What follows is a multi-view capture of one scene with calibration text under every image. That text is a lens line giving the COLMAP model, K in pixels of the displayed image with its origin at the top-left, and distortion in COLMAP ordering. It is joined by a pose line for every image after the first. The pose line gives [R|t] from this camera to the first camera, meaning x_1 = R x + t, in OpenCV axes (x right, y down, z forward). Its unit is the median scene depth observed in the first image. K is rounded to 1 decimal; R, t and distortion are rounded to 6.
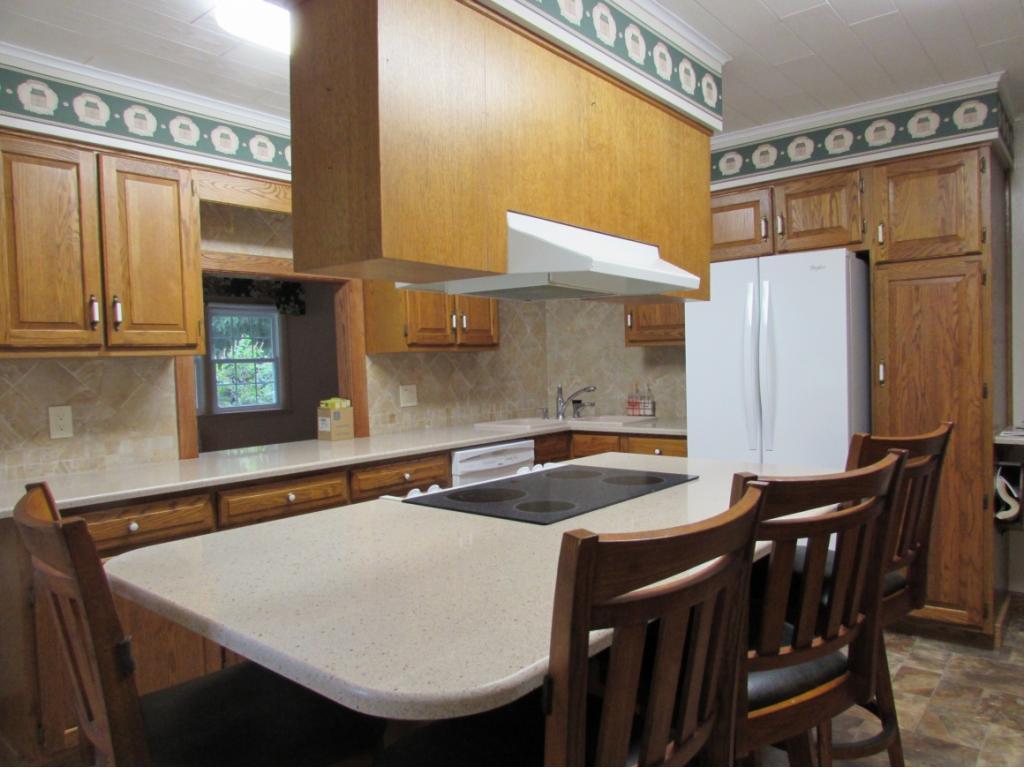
lens RADIAL K [[710.5, 0, 512.0], [0, 710.5, 384.0], [0, 0, 1]] dist [-0.048026, -0.001284]
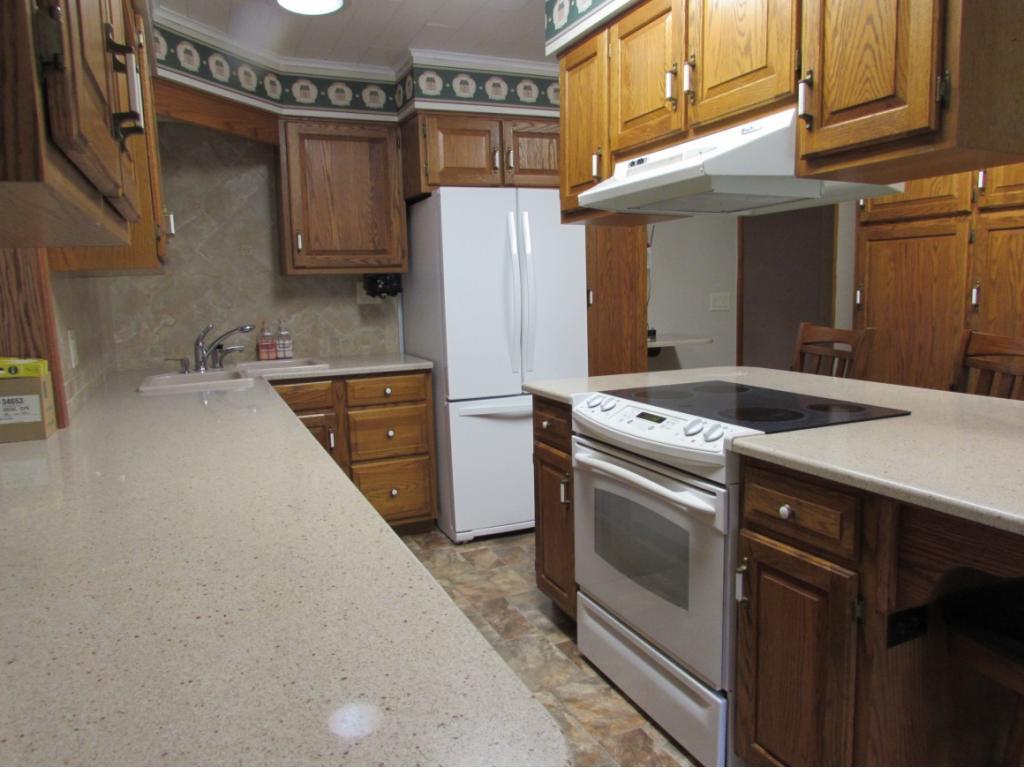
lens RADIAL K [[710.5, 0, 512.0], [0, 710.5, 384.0], [0, 0, 1]] dist [-0.048026, -0.001284]
pose [[0.443020, -0.109167, 0.889840, -0.479360], [0.042174, 0.993997, 0.100949, 0.001665], [-0.895519, -0.007195, 0.444964, 0.419061]]
